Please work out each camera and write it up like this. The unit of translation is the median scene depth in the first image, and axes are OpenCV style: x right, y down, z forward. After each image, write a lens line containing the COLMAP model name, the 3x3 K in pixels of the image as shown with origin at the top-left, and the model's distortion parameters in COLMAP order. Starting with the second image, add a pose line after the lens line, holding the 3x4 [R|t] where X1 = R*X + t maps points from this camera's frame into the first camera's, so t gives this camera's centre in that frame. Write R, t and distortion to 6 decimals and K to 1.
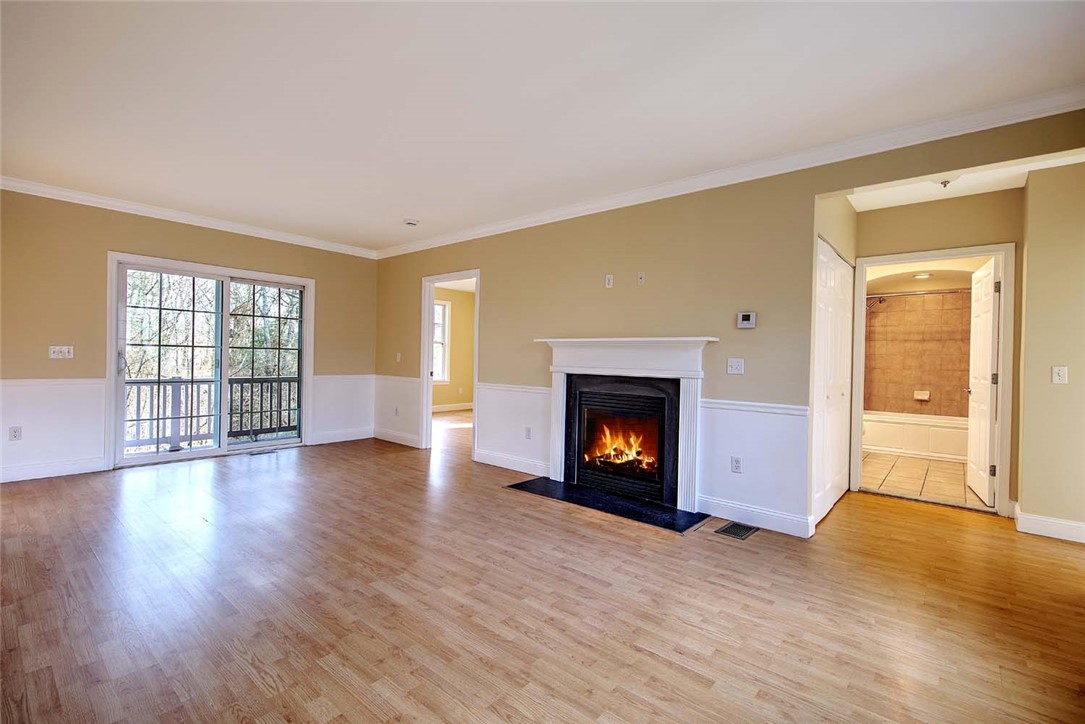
lens RADIAL K [[487.2, 0, 541.2], [0, 487.2, 361.6], [0, 0, 1]] dist [0.004648, -0.000042]
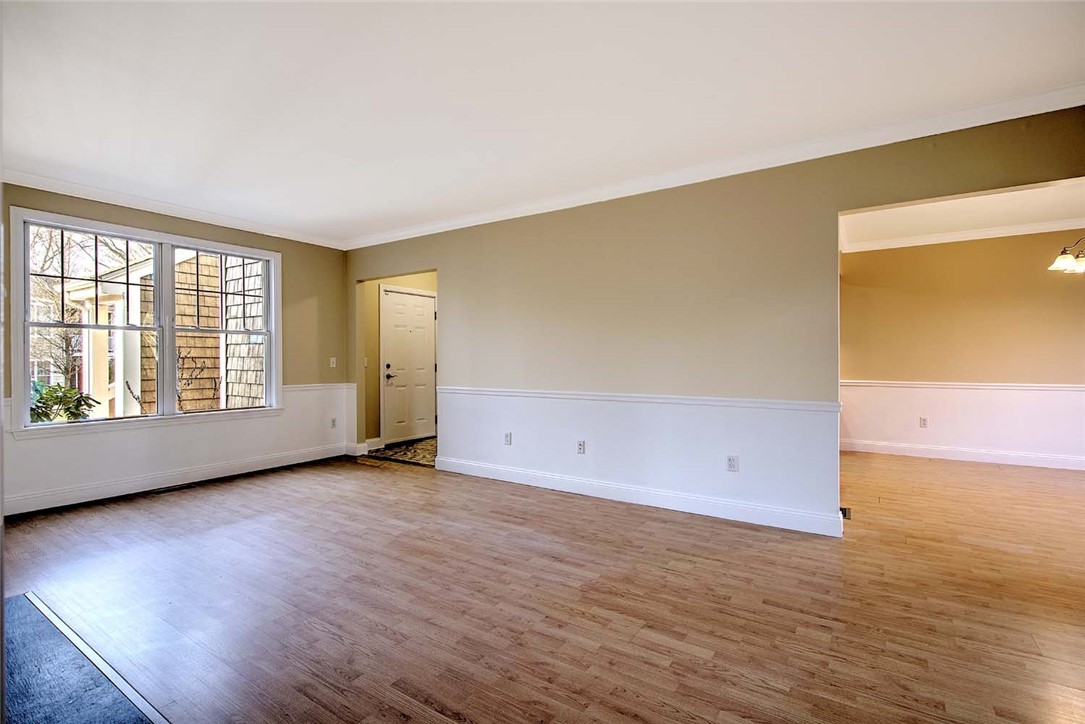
lens RADIAL K [[493.5, 0, 542.1], [0, 493.5, 363.2], [0, 0, 1]] dist [0.005804, 0.001702]
pose [[-0.991741, -0.018274, -0.126949, -0.411919], [-0.019388, 0.999784, 0.007545, -0.017081], [0.126783, 0.009944, -0.991881, 1.969552]]
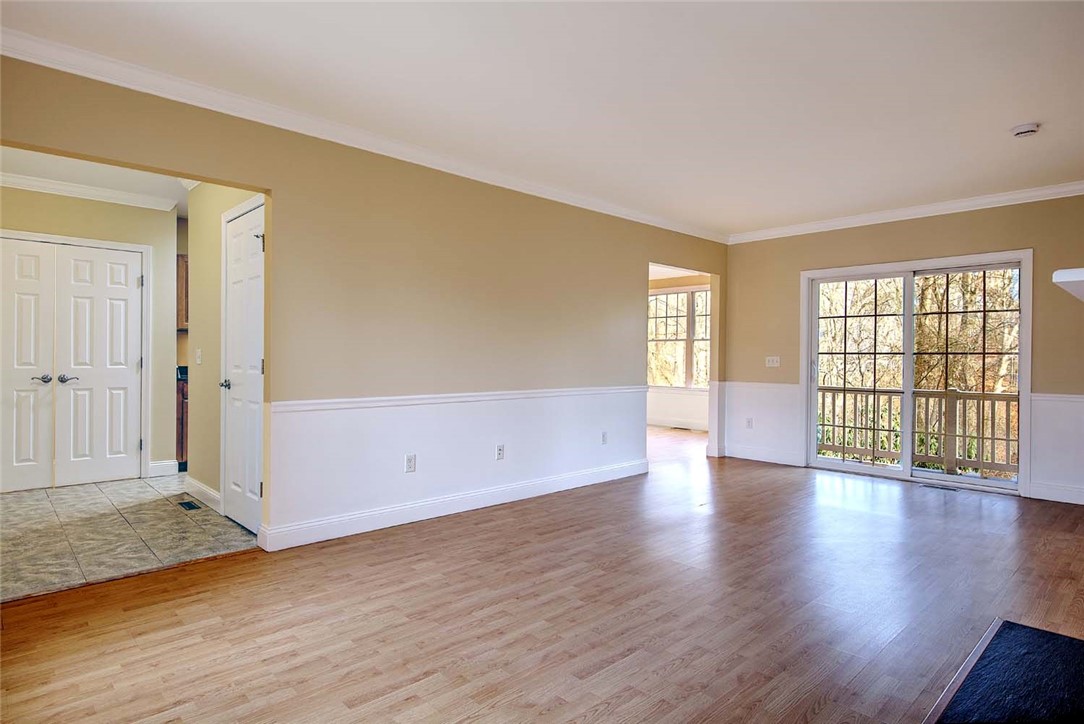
lens RADIAL K [[594.0, 0, 543.0], [0, 594.0, 361.4], [0, 0, 1]] dist [0.005967, -0.000930]
pose [[-0.103729, -0.014235, -0.994504, 0.829592], [-0.014585, 0.999812, -0.012790, 0.012771], [0.994499, 0.013179, -0.103917, 0.851982]]
